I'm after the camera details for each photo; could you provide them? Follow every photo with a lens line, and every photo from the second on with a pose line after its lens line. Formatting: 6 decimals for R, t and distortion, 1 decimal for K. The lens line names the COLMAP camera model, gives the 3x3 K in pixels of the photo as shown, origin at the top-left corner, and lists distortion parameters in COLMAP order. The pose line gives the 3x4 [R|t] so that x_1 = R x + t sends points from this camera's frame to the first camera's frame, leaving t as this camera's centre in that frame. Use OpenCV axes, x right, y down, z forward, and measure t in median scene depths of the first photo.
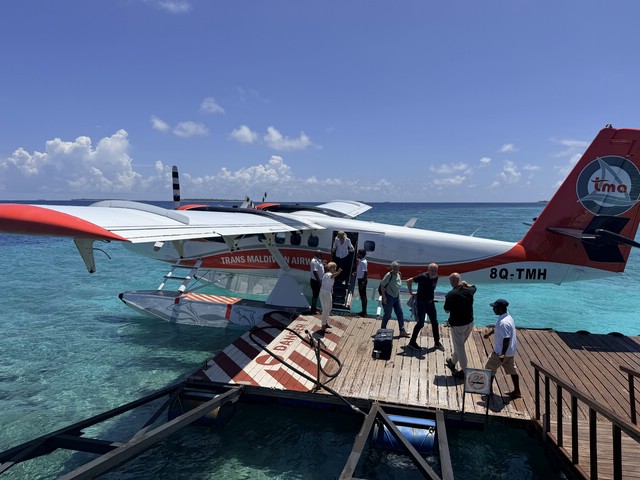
lens RADIAL K [[381.4, 0, 320.0], [0, 381.4, 240.0], [0, 0, 1]] dist [0.002117, 0.001060]
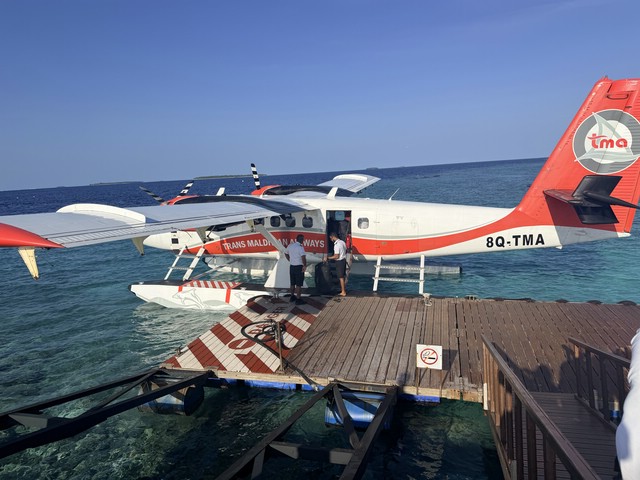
lens RADIAL K [[381.4, 0, 320.0], [0, 381.4, 240.0], [0, 0, 1]] dist [0.002117, 0.001060]
pose [[0.994575, -0.069745, -0.077180, 0.107745], [0.074519, 0.995365, 0.060796, -0.010109], [0.072582, -0.066217, 0.995162, -0.004185]]
